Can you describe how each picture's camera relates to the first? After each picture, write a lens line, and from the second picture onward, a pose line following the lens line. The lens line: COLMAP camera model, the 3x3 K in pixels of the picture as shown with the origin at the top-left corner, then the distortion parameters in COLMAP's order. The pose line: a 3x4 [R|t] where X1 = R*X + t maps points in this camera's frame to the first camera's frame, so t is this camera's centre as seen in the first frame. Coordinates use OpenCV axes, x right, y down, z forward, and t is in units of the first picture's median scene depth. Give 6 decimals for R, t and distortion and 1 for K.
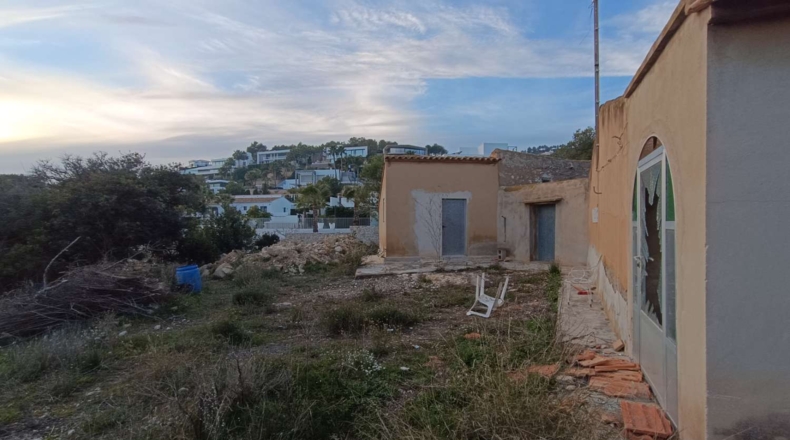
lens RADIAL K [[358.8, 0, 395.0], [0, 358.8, 220.0], [0, 0, 1]] dist [-0.013516, 0.009961]
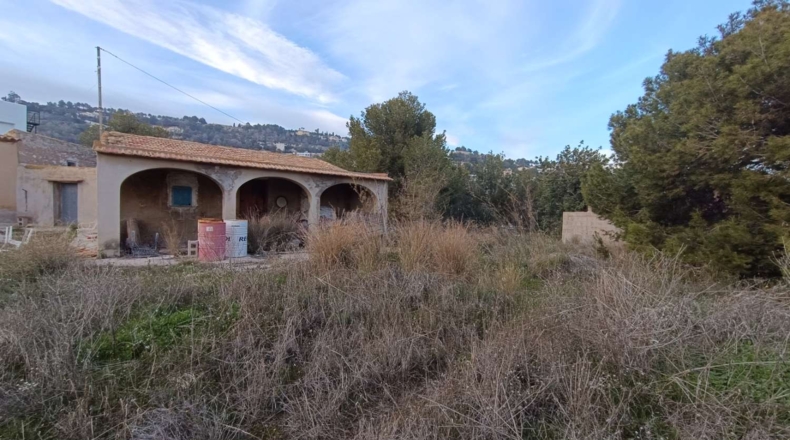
lens RADIAL K [[358.8, 0, 395.0], [0, 358.8, 220.0], [0, 0, 1]] dist [-0.013516, 0.009961]
pose [[0.446047, -0.017765, 0.894833, -0.339554], [-0.040104, 0.998402, 0.039811, -0.011662], [-0.894111, -0.053644, 0.444622, -1.008386]]
